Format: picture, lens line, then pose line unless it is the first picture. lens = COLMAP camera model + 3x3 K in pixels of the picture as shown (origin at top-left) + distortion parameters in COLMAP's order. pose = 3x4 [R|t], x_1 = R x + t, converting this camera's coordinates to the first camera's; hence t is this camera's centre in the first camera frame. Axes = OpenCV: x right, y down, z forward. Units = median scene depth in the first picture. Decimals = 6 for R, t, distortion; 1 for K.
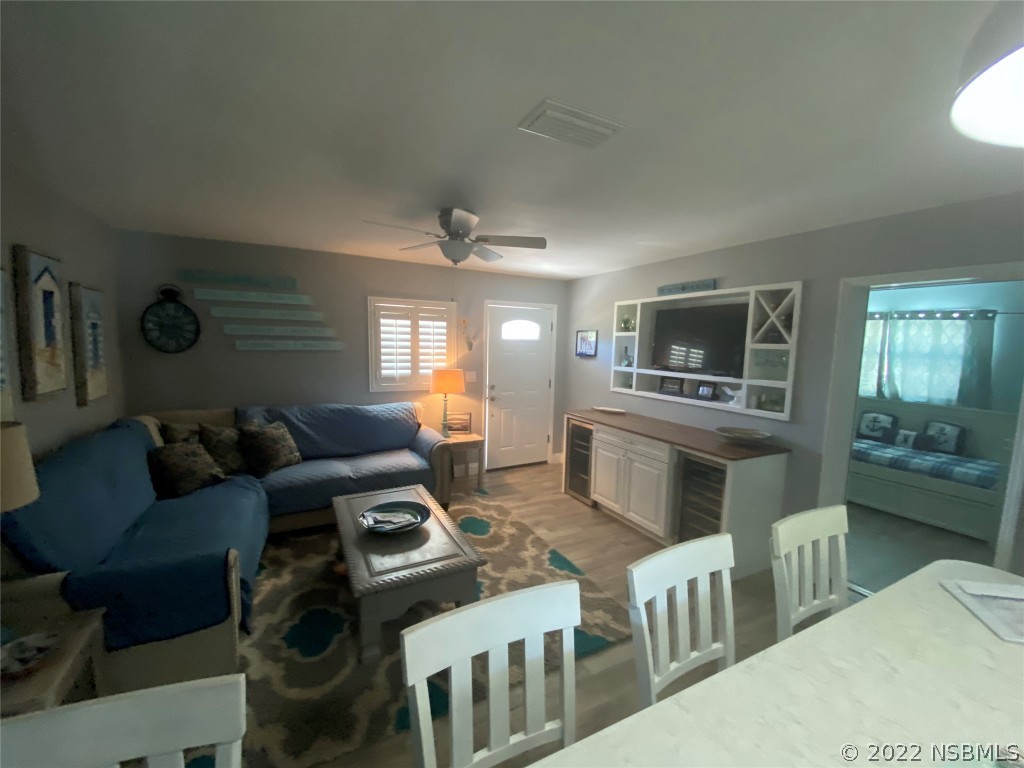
lens RADIAL K [[419.0, 0, 511.2], [0, 419.0, 374.8], [0, 0, 1]] dist [-0.028173, -0.001210]
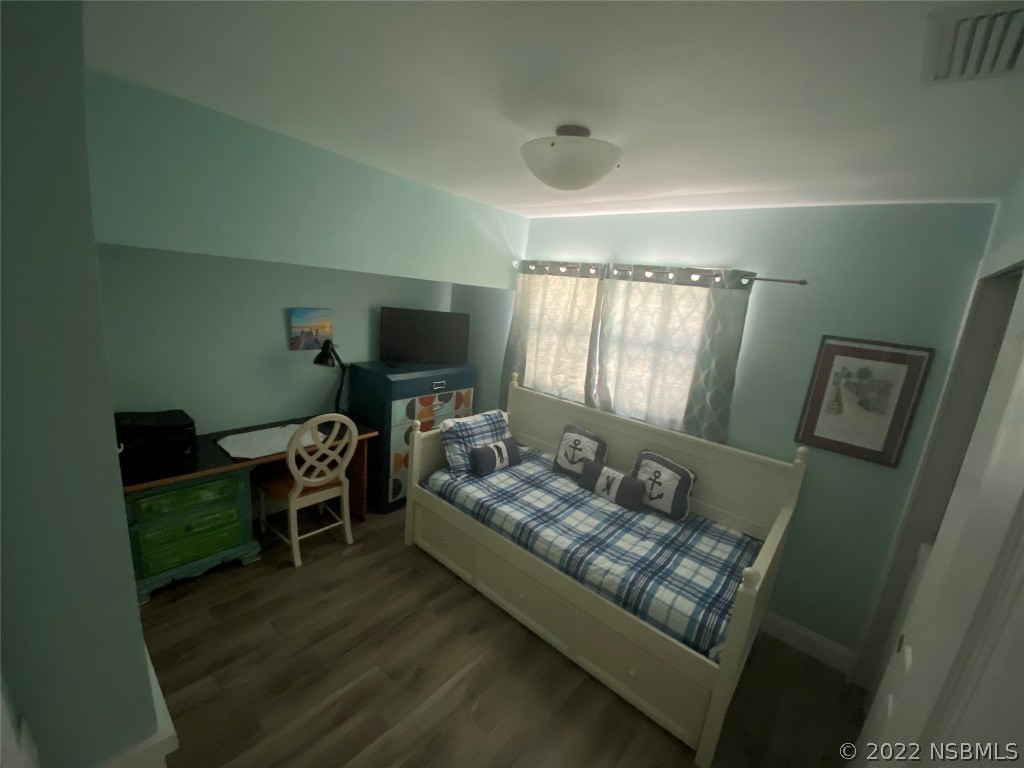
lens RADIAL K [[419.0, 0, 504.9], [0, 419.0, 387.8], [0, 0, 1]] dist [-0.028173, -0.001210]
pose [[0.920352, -0.030154, 0.389928, 0.598882], [-0.032065, 0.987848, 0.152077, -0.072378], [-0.389775, -0.152467, 0.908201, 0.528766]]
